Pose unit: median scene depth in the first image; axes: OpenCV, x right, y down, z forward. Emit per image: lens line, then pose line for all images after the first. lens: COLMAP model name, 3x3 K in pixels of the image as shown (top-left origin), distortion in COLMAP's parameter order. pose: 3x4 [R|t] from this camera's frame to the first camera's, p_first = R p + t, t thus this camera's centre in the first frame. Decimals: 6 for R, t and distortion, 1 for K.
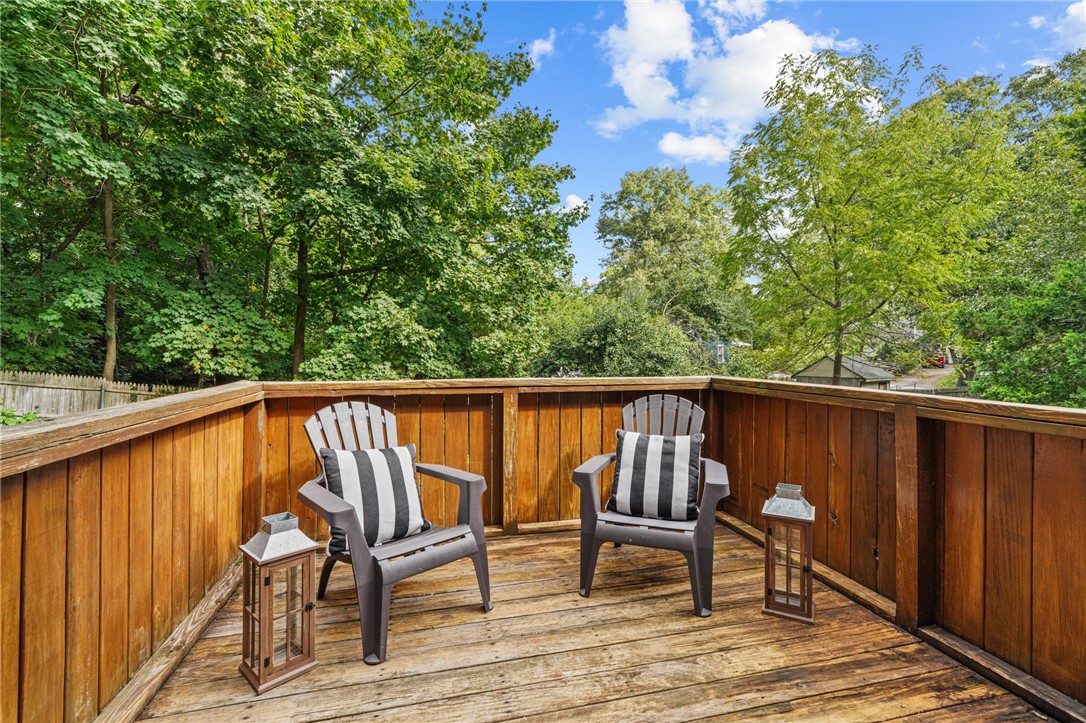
lens RADIAL K [[509.2, 0, 543.0], [0, 509.2, 361.5], [0, 0, 1]] dist [0.031504, -0.000034]
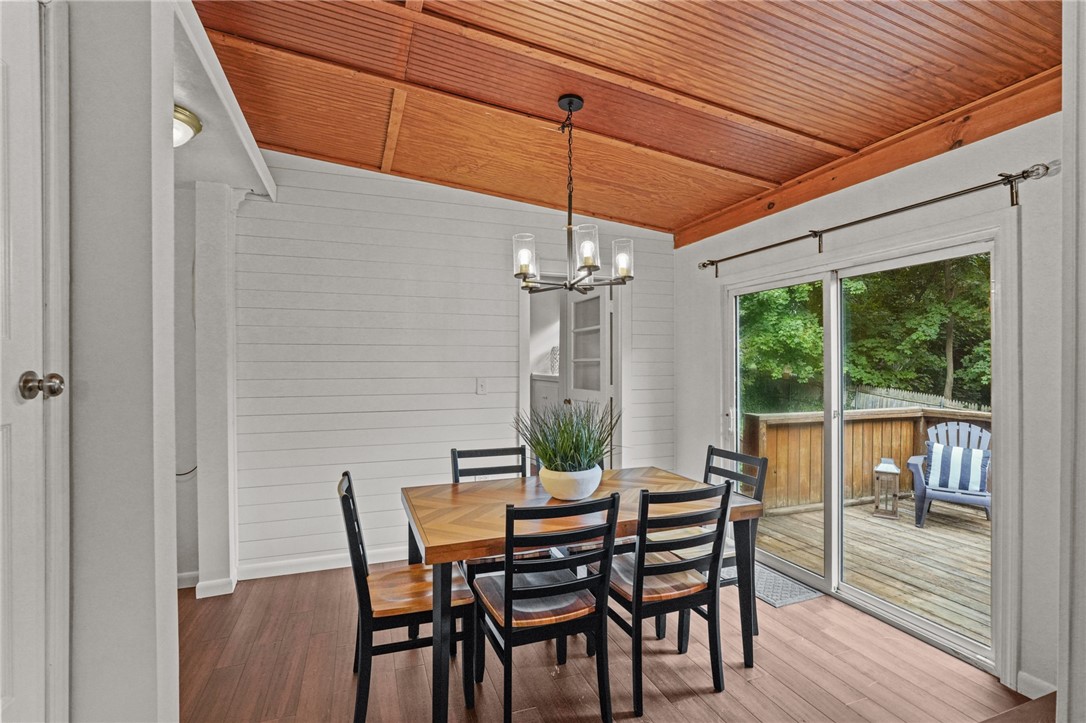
lens RADIAL K [[509.2, 0, 543.0], [0, 509.2, 361.5], [0, 0, 1]] dist [0.031504, -0.000034]
pose [[0.098894, -0.002823, -0.995094, 0.337537], [-0.031182, 0.999496, -0.005934, -0.016255], [0.994609, 0.031616, 0.098756, -0.103066]]
